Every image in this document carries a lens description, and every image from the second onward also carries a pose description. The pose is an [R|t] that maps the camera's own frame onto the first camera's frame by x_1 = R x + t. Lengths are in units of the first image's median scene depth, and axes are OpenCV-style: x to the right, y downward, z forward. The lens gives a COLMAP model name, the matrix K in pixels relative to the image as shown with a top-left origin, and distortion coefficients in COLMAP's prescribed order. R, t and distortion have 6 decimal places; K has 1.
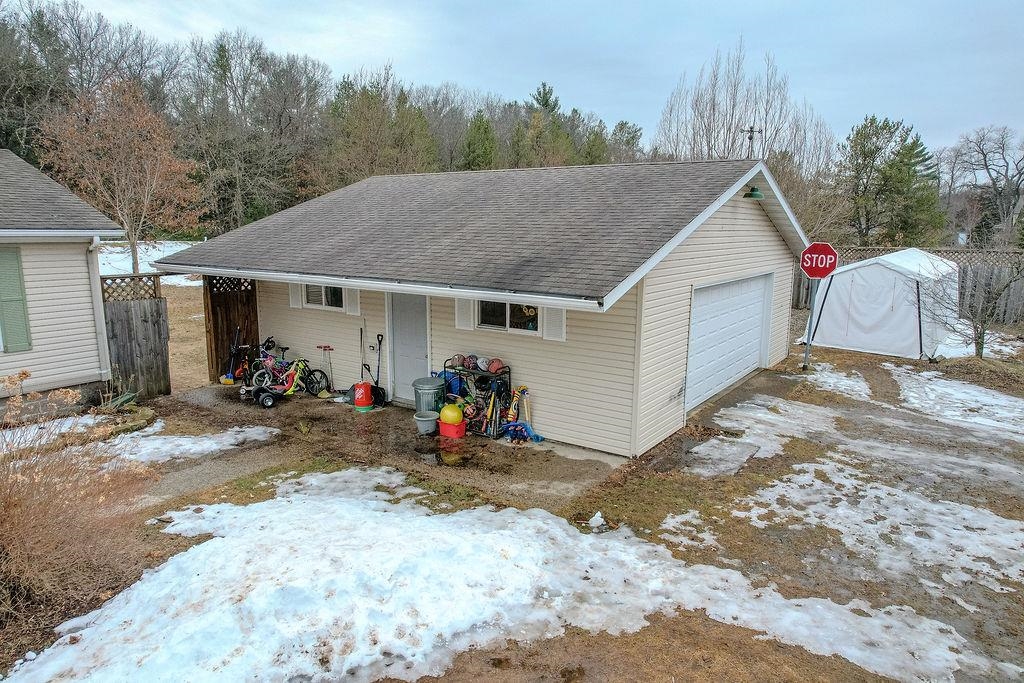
lens RADIAL K [[652.4, 0, 518.2], [0, 652.4, 343.3], [0, 0, 1]] dist [-0.070475, 0.058031]
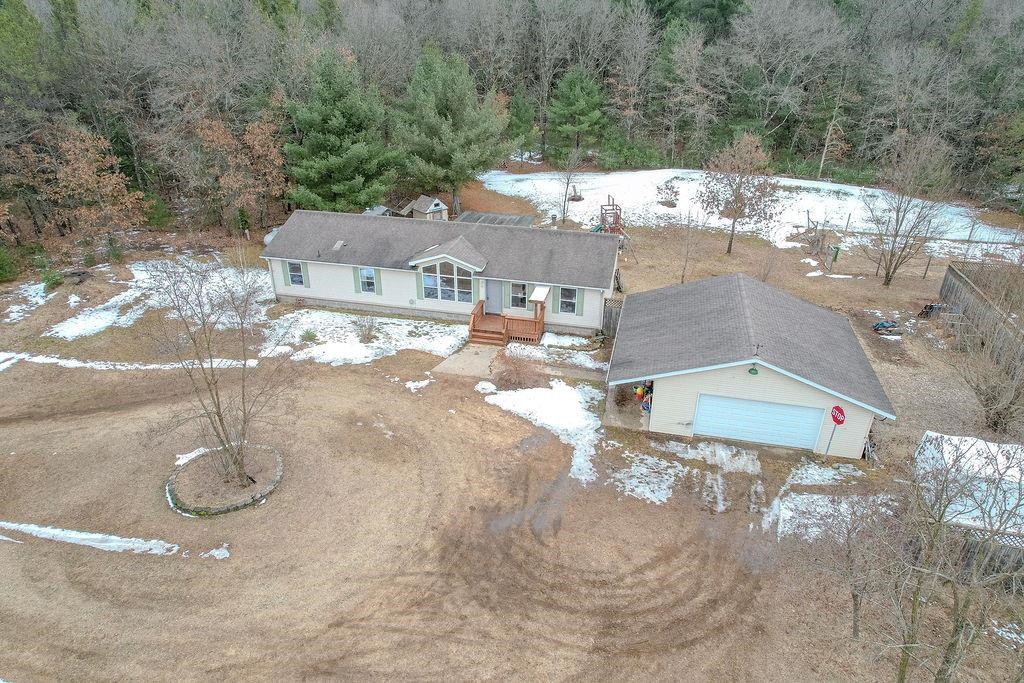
lens RADIAL K [[652.4, 0, 516.6], [0, 652.4, 343.4], [0, 0, 1]] dist [-0.070475, 0.058031]
pose [[0.372707, 0.420351, -0.827281, 1.821213], [-0.175184, 0.907358, 0.382115, -0.997785], [0.911263, 0.002510, 0.411818, -0.675162]]
